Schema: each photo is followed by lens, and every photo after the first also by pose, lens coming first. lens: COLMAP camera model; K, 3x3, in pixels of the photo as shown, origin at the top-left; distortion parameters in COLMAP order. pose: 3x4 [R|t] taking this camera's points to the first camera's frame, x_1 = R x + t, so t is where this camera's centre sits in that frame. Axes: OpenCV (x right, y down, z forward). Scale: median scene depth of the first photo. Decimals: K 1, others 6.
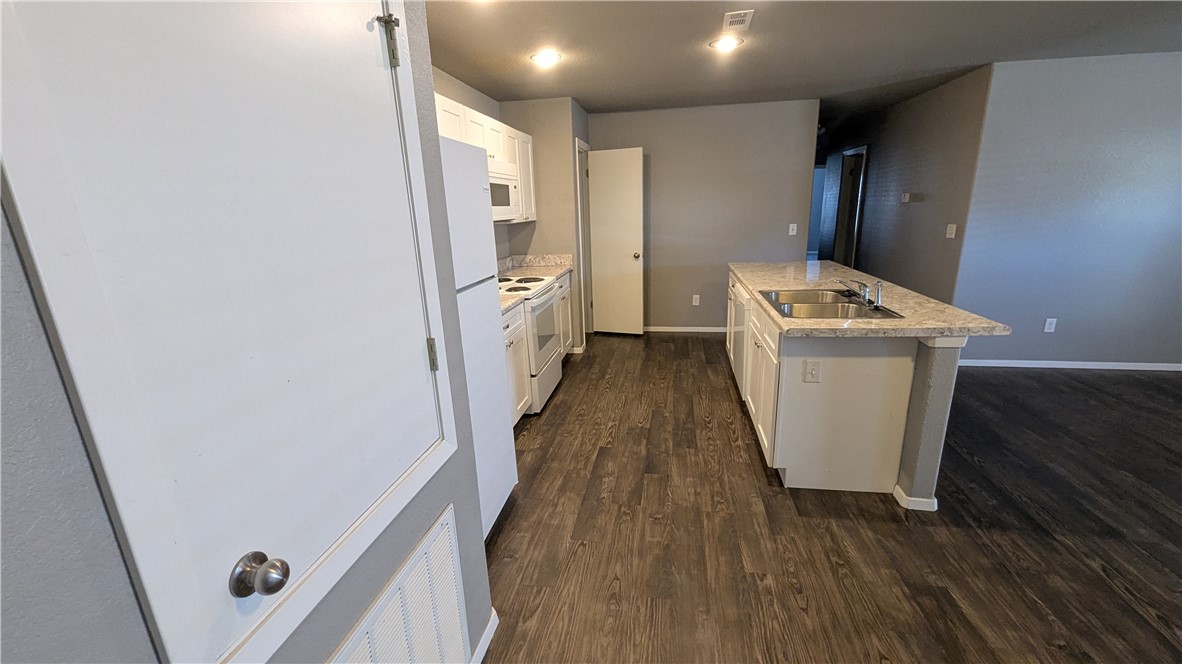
lens RADIAL K [[491.3, 0, 586.6], [0, 491.3, 343.8], [0, 0, 1]] dist [0.000949, 0.000117]
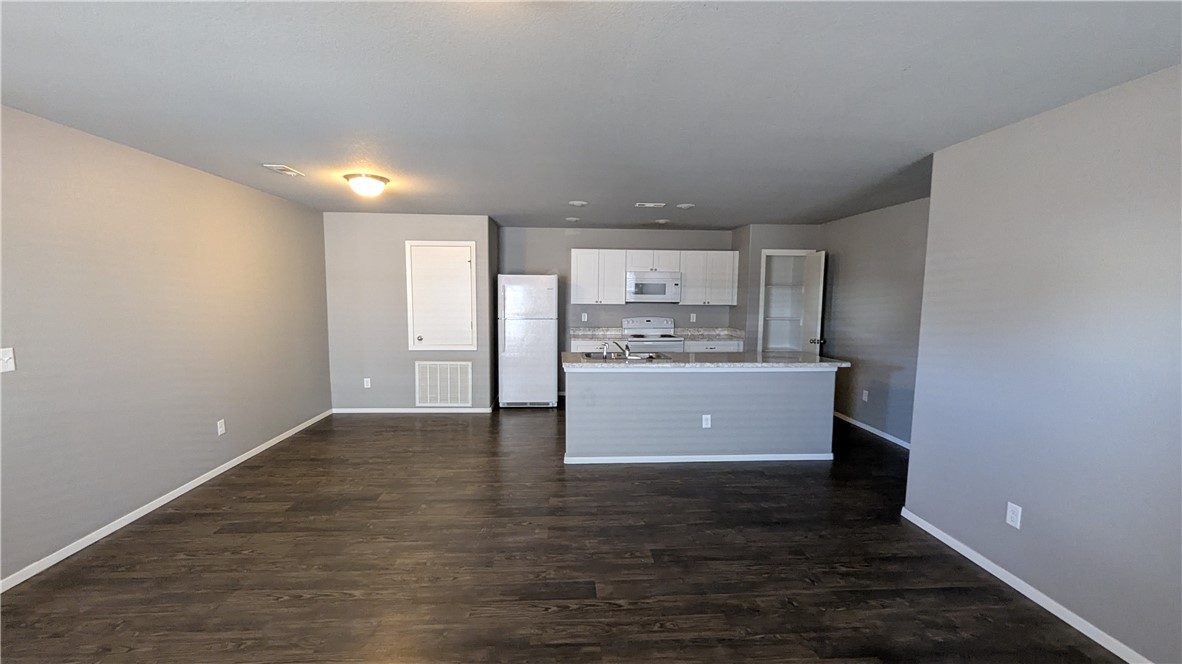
lens RADIAL K [[486.5, 0, 588.1], [0, 486.5, 341.9], [0, 0, 1]] dist [-0.002020, -0.000249]
pose [[0.226999, 0.134921, -0.964504, 1.271985], [-0.277217, 0.958340, 0.068815, -0.130252], [0.933607, 0.251755, 0.254945, 0.260776]]
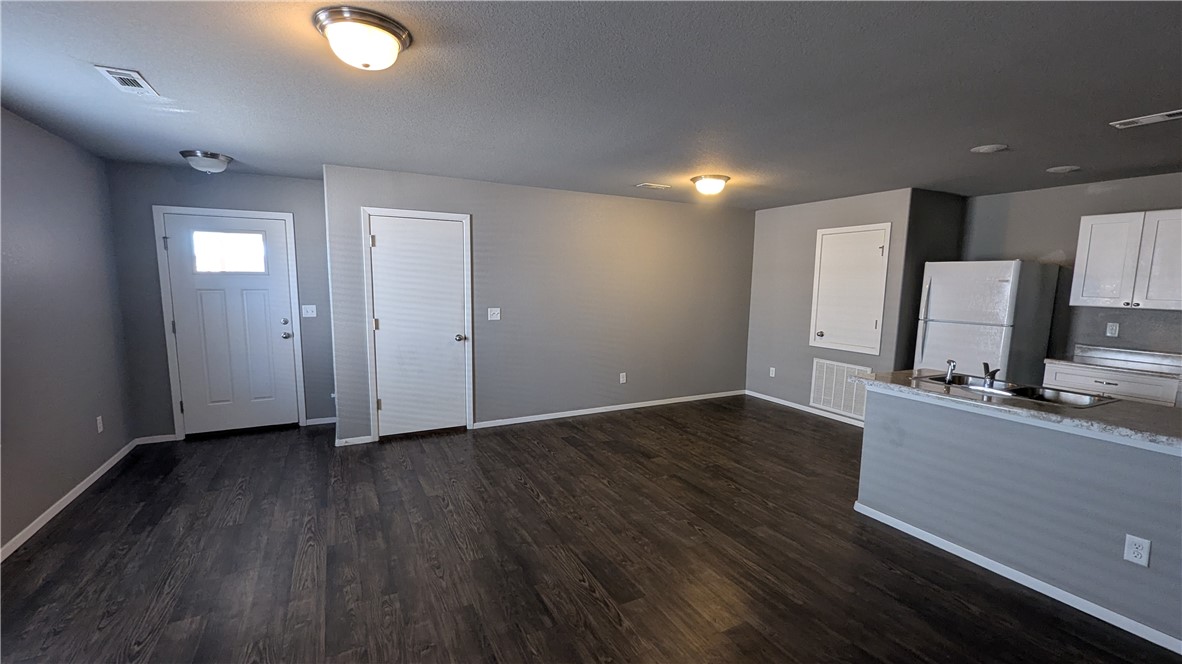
lens RADIAL K [[486.5, 0, 588.1], [0, 486.5, 341.9], [0, 0, 1]] dist [-0.002020, -0.000249]
pose [[-0.794529, 0.097265, -0.599386, 1.095743], [-0.151828, 0.923914, 0.351187, -0.247119], [0.587939, 0.370031, -0.719308, 0.718340]]
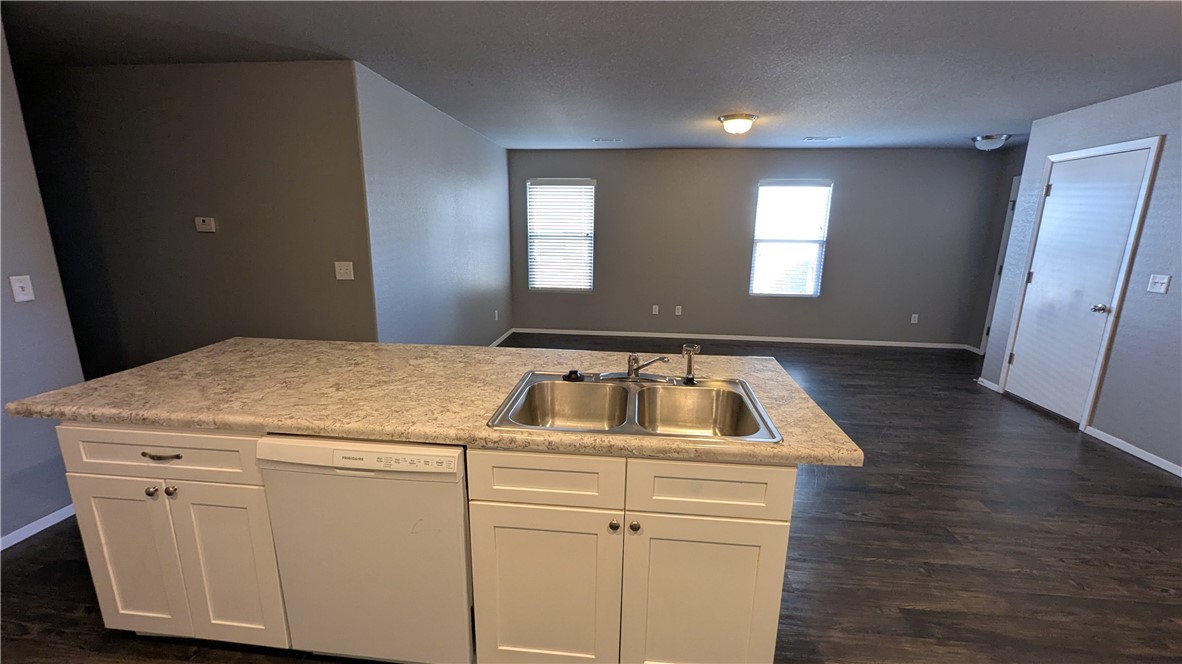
lens RADIAL K [[486.5, 0, 588.1], [0, 486.5, 341.9], [0, 0, 1]] dist [-0.002020, -0.000249]
pose [[-0.059308, -0.195897, 0.978829, -0.050863], [0.258022, 0.944225, 0.204605, -0.172186], [-0.964317, 0.264695, -0.005454, 0.626694]]
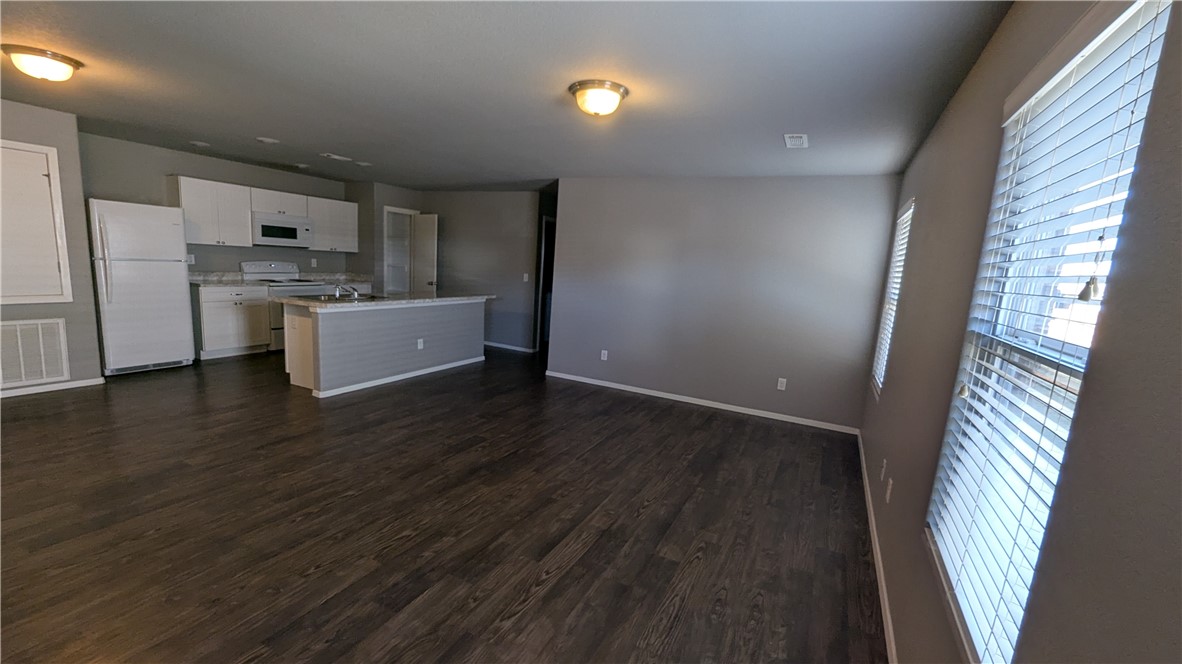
lens RADIAL K [[486.5, 0, 588.1], [0, 486.5, 341.9], [0, 0, 1]] dist [-0.002020, -0.000249]
pose [[0.949534, 0.147662, -0.276732, 1.178614], [-0.177578, 0.980323, -0.086219, 0.048602], [0.258556, 0.131010, 0.957071, -0.335363]]
